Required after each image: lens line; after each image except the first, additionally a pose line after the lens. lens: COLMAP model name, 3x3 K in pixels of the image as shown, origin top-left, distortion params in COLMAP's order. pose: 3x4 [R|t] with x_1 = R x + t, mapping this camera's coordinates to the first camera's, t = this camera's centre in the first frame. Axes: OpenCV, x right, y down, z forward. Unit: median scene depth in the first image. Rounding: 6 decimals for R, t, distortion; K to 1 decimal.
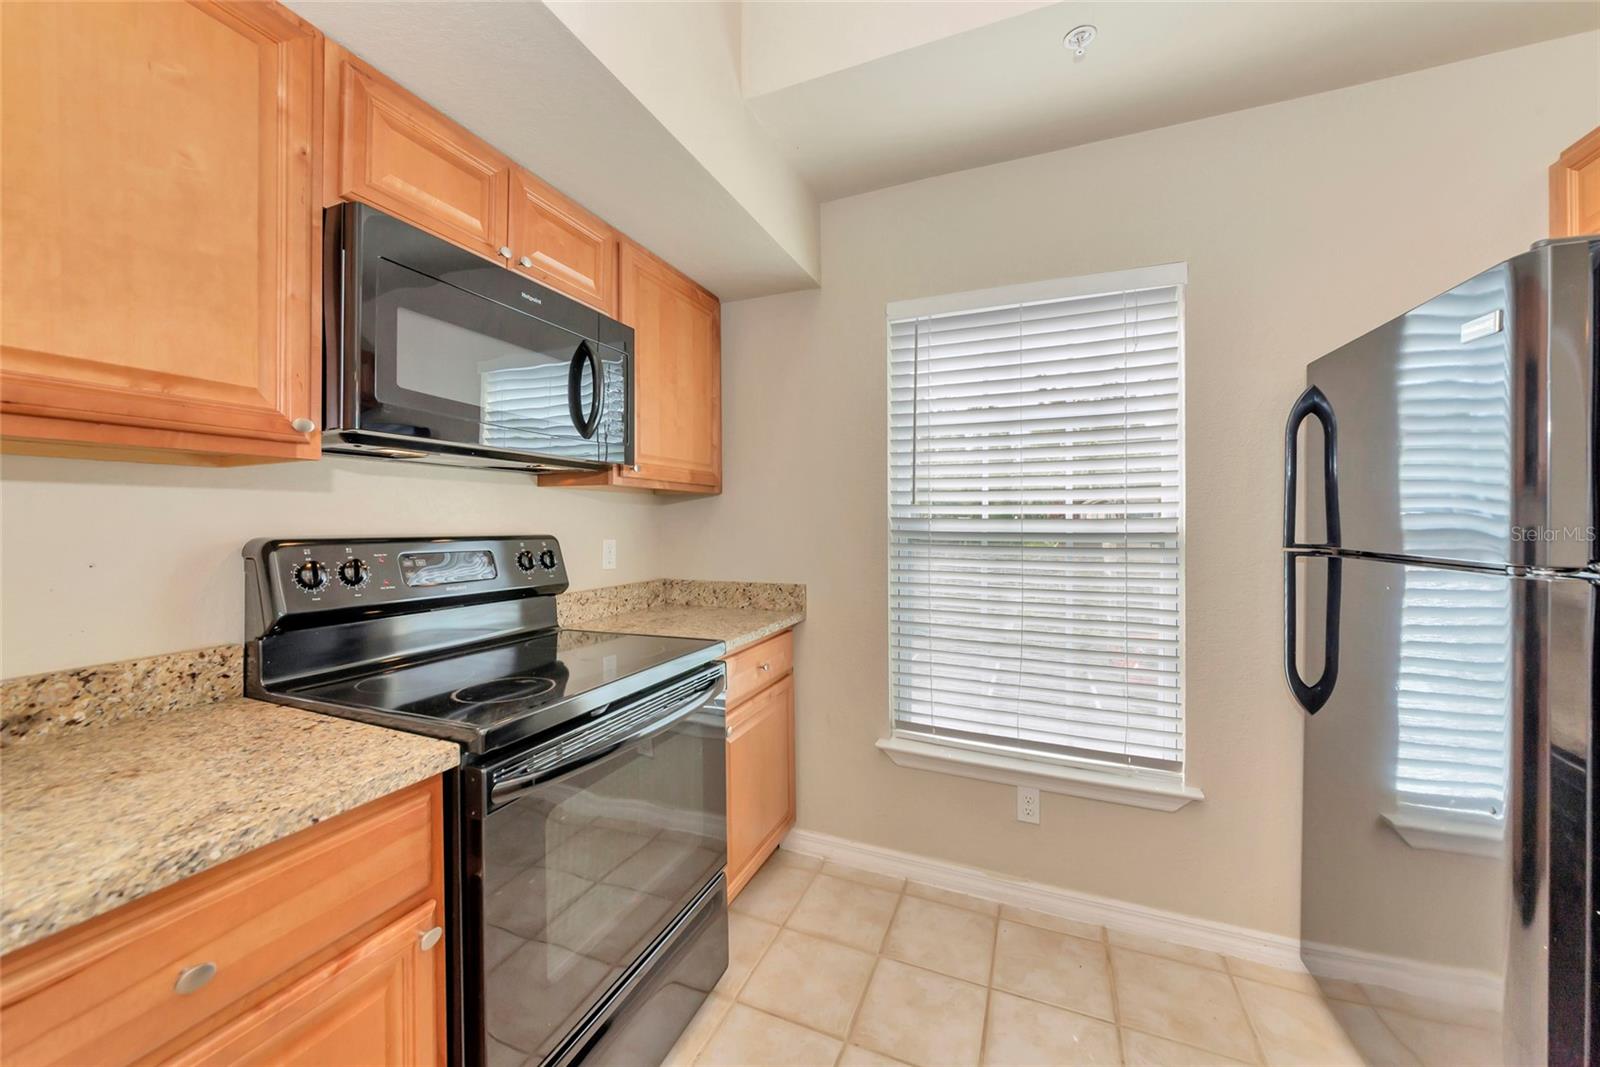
lens RADIAL K [[587.4, 0, 791.8], [0, 587.4, 517.8], [0, 0, 1]] dist [-0.011174, 0.000010]
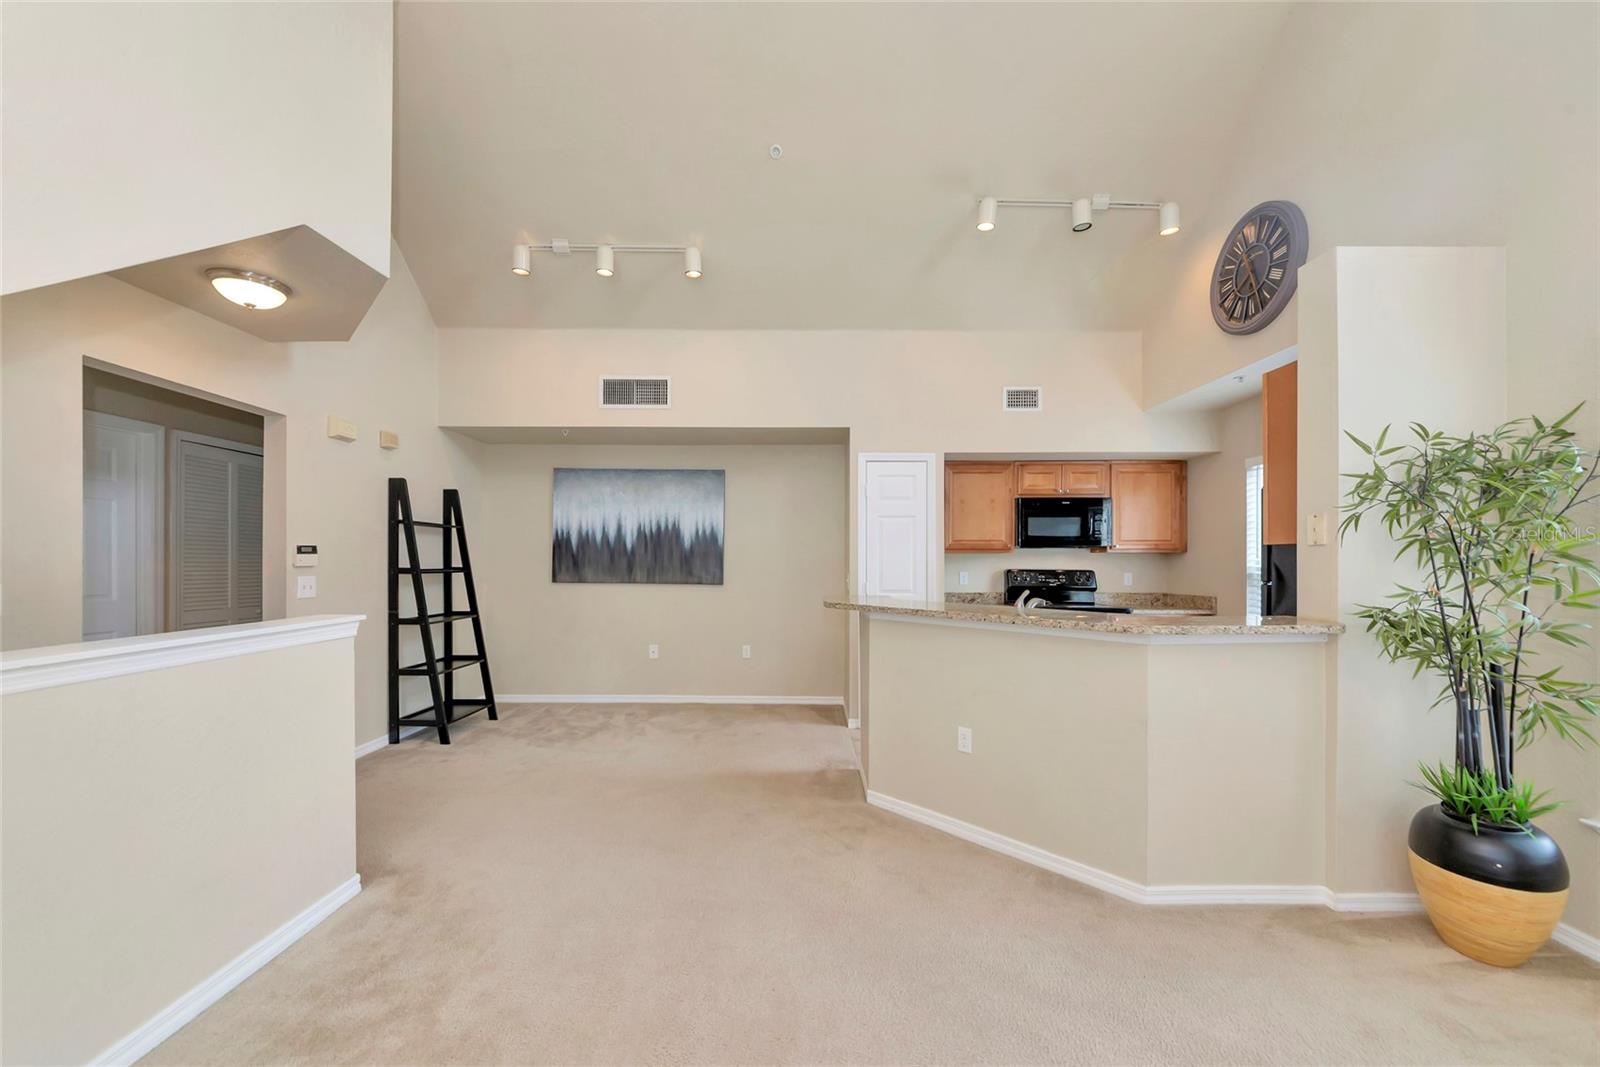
lens RADIAL K [[604.0, 0, 789.0], [0, 604.0, 562.4], [0, 0, 1]] dist [-0.002409, -0.000374]
pose [[0.382034, 0.002861, -0.924144, 1.825542], [0.001022, 0.999993, 0.003518, -0.021315], [0.924148, -0.002288, 0.382029, -1.548160]]
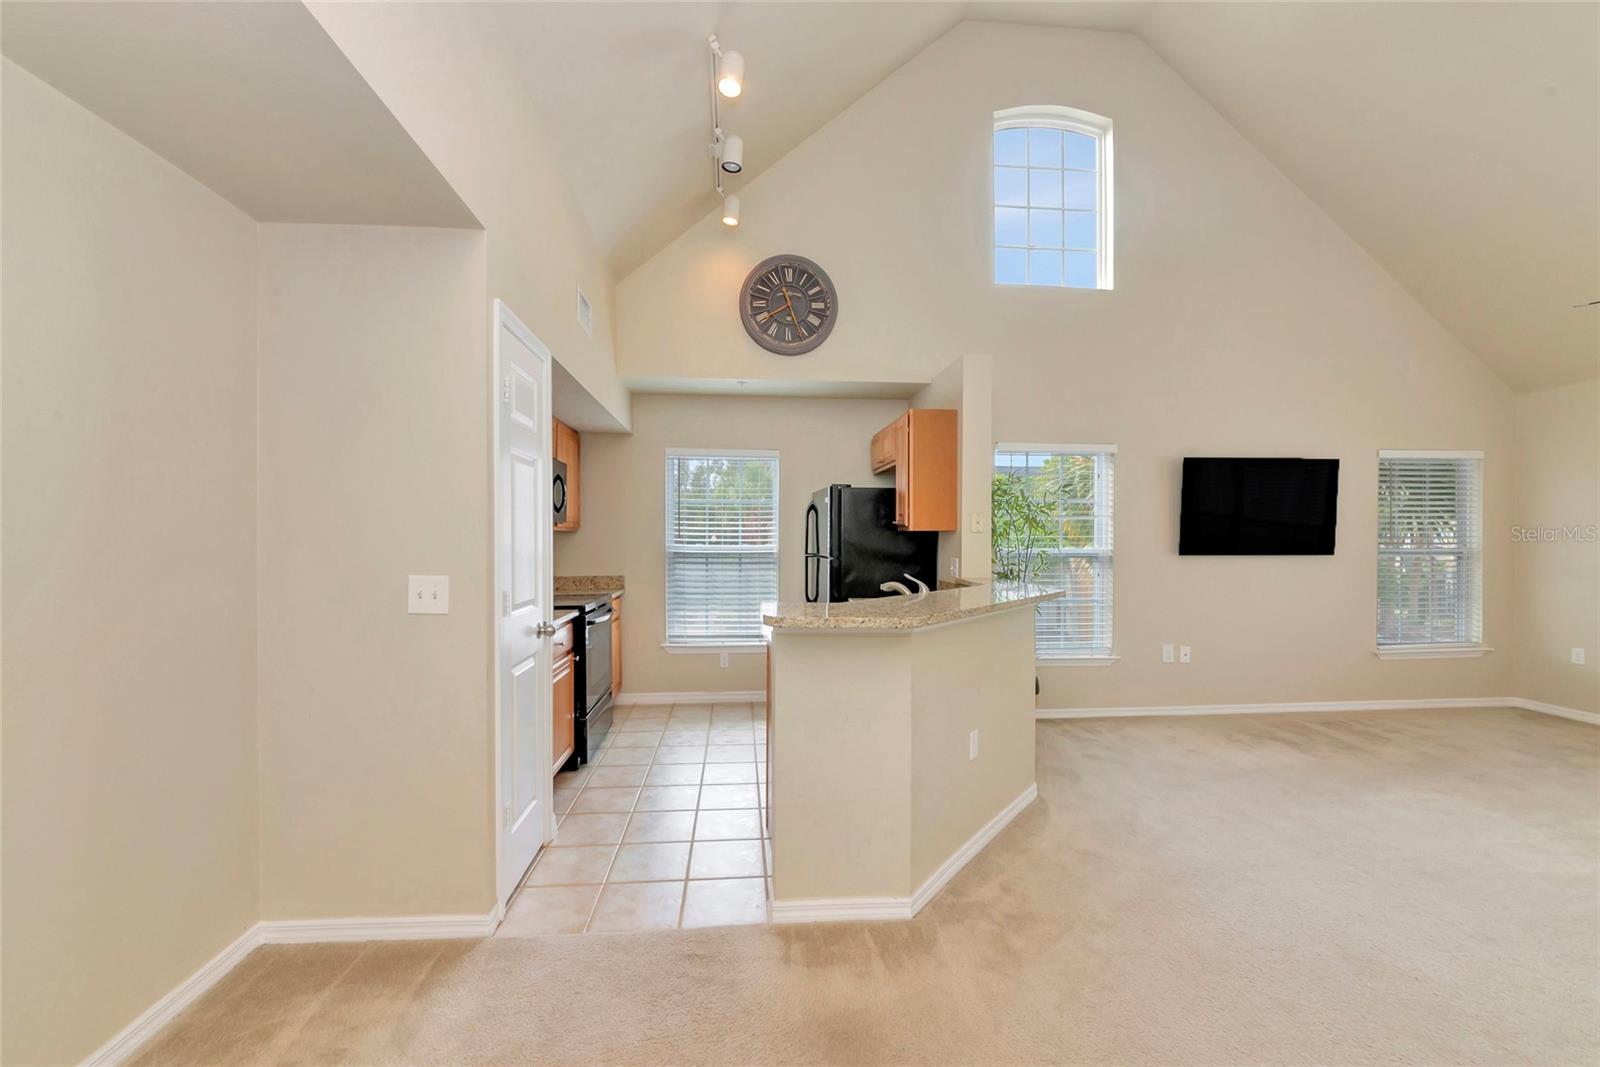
lens RADIAL K [[619.7, 0, 796.5], [0, 619.7, 541.1], [0, 0, 1]] dist [-0.002948, -0.000297]
pose [[0.874456, 0.000237, 0.485106, -0.663091], [-0.003663, 0.999975, 0.006115, -0.033116], [-0.485092, -0.007124, 0.874434, -1.589965]]
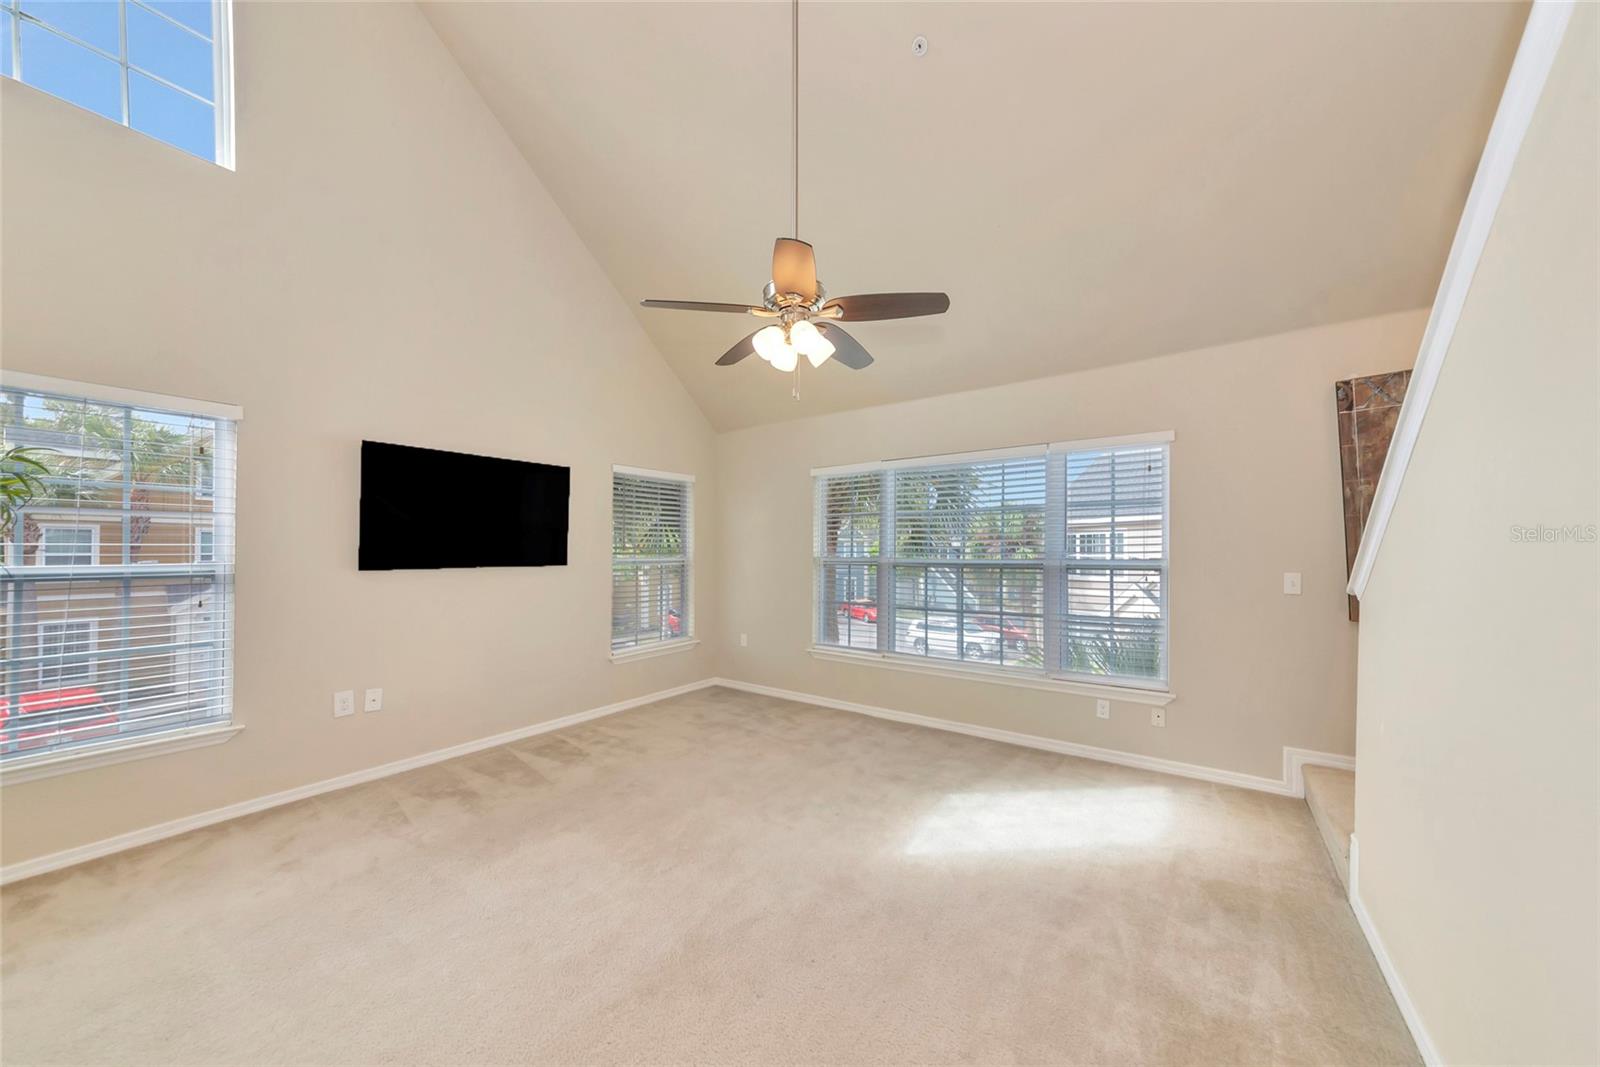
lens RADIAL K [[556.5, 0, 792.1], [0, 556.5, 542.4], [0, 0, 1]] dist [0.000653, 0.000110]
pose [[0.207210, 0.016893, 0.978151, 0.614515], [-0.002439, 0.999857, -0.016751, -0.024002], [-0.978293, 0.001085, 0.207222, -1.803821]]
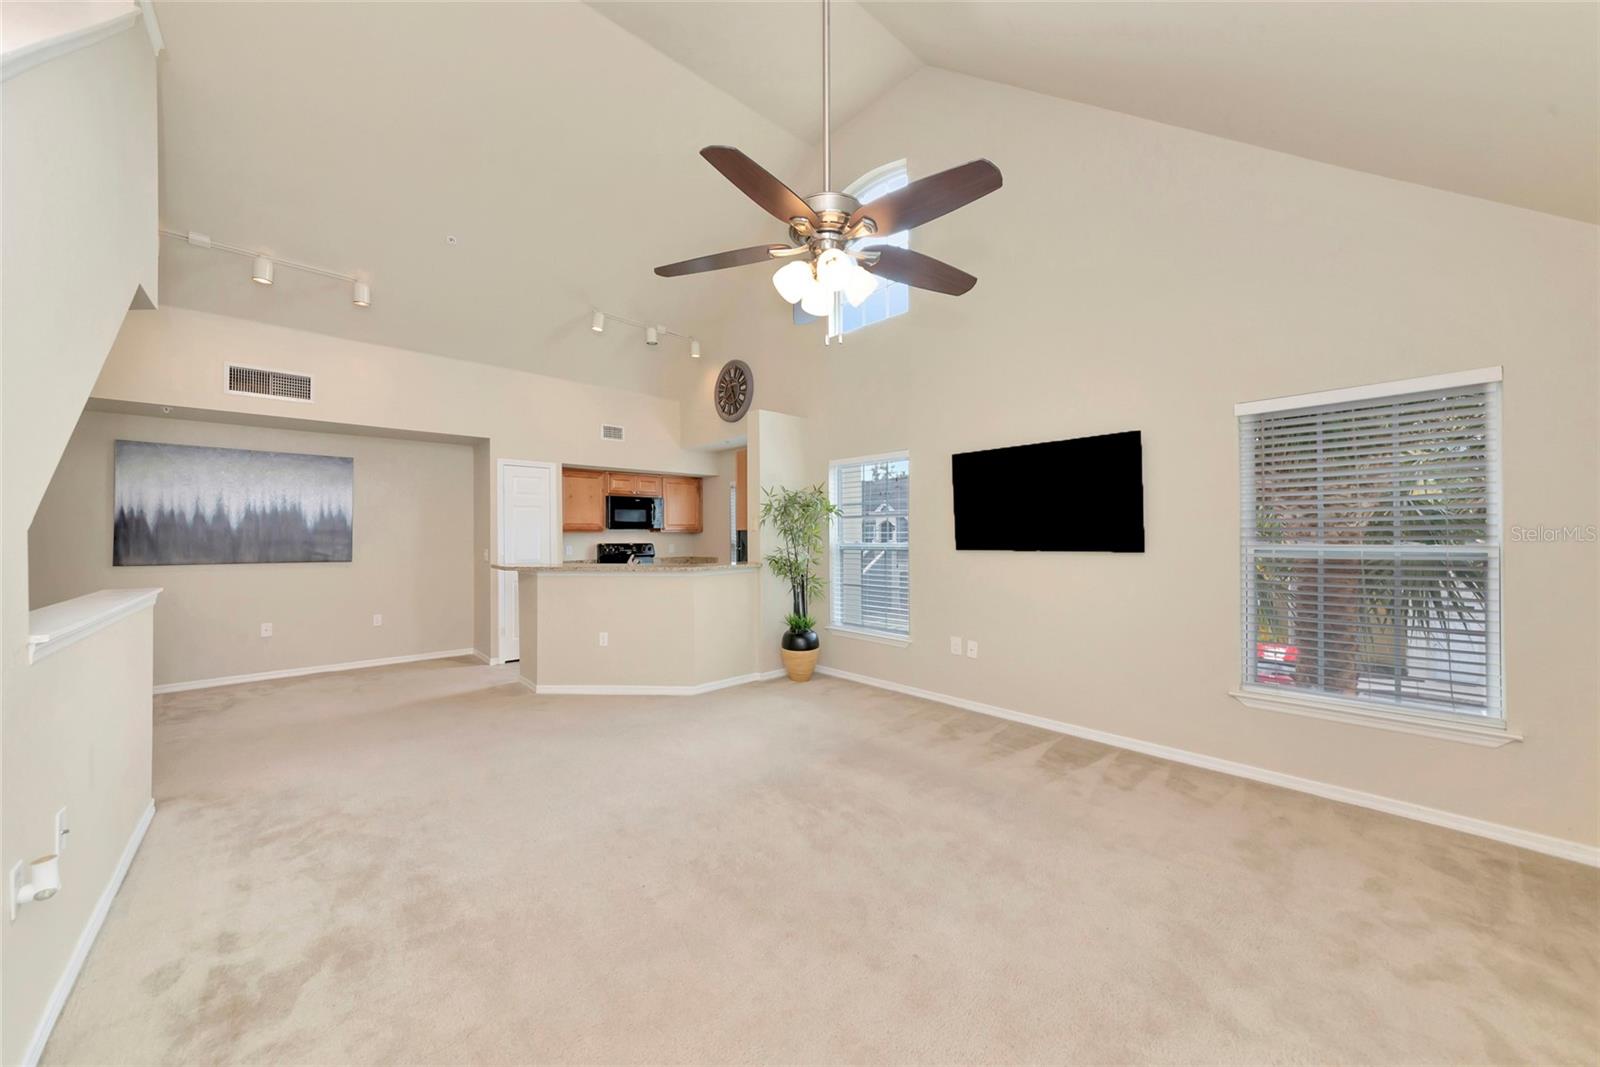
lens RADIAL K [[574.5, 0, 800.0], [0, 574.5, 533.5], [0, 0, 1]] dist [-0.006436, 0.000084]
pose [[0.915597, -0.006486, -0.402045, 2.494356], [0.006717, 0.999977, -0.000834, -0.036506], [0.402041, -0.001937, 0.915620, -2.661840]]
